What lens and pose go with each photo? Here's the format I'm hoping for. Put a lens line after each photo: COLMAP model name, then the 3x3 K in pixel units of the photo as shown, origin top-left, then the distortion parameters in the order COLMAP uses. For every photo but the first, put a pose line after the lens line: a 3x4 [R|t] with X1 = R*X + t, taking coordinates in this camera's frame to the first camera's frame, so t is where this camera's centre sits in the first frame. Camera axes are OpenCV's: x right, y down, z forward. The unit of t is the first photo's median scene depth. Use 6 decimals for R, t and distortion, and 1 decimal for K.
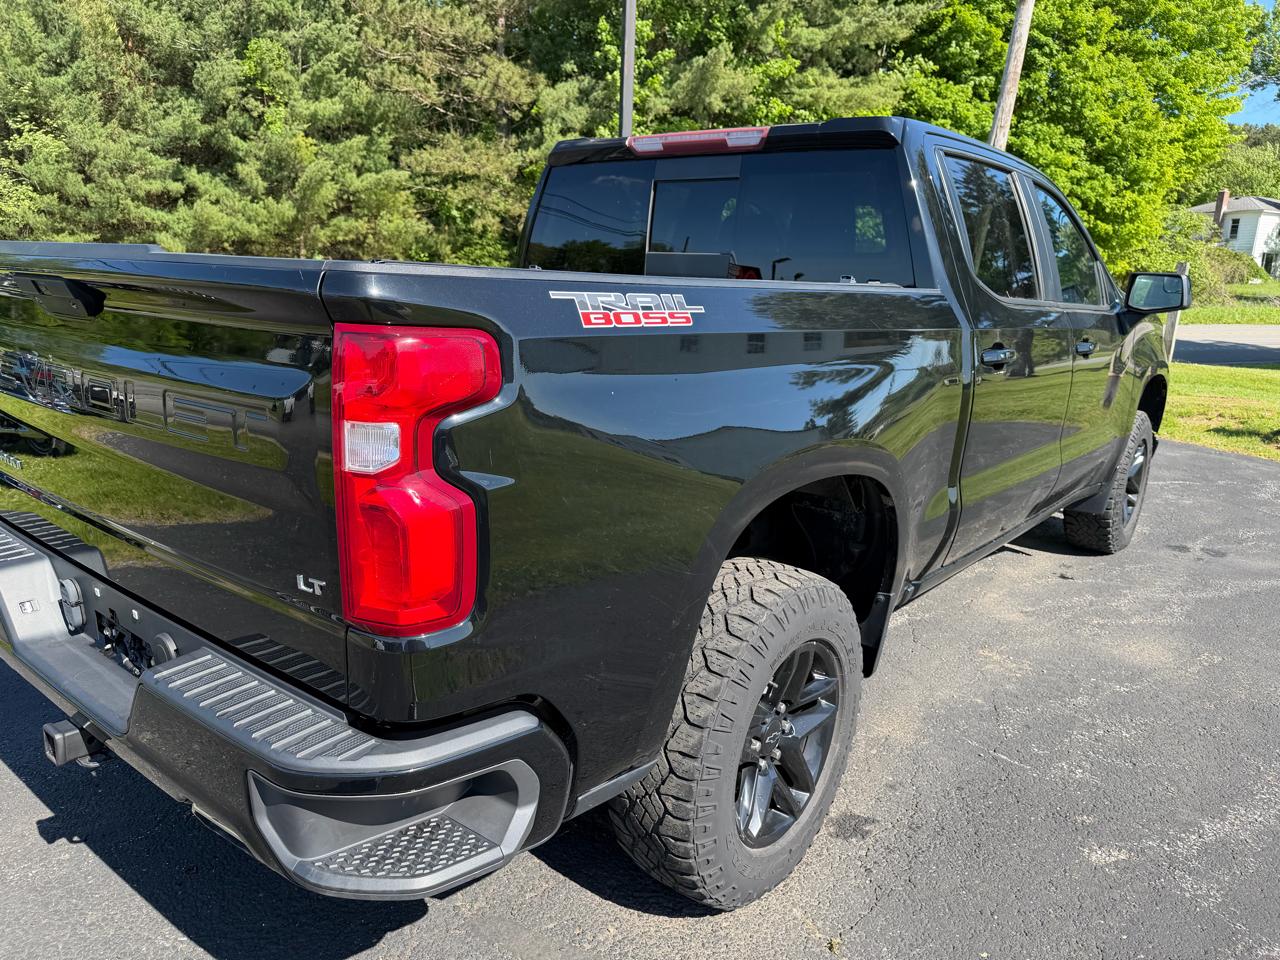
lens RADIAL K [[891.7, 0, 640.0], [0, 891.7, 480.0], [0, 0, 1]] dist [0.001906, -0.006156]
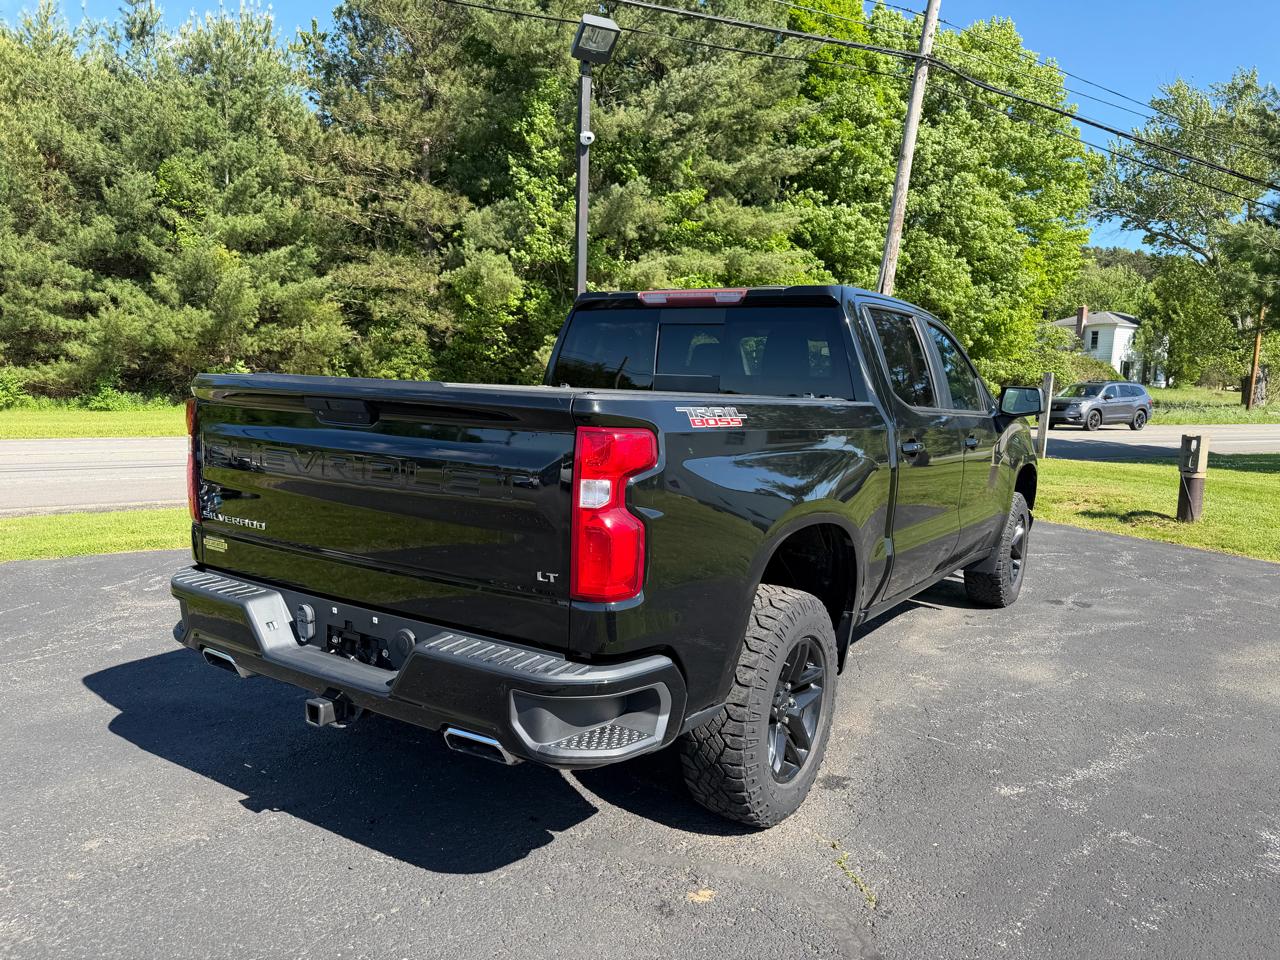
lens RADIAL K [[898.2, 0, 640.0], [0, 898.2, 480.0], [0, 0, 1]] dist [0.037304, -0.055315]
pose [[0.994340, -0.013304, 0.105404, -0.115746], [0.025493, 0.993020, -0.115159, 0.042359], [-0.103137, 0.117195, 0.987739, -0.231487]]
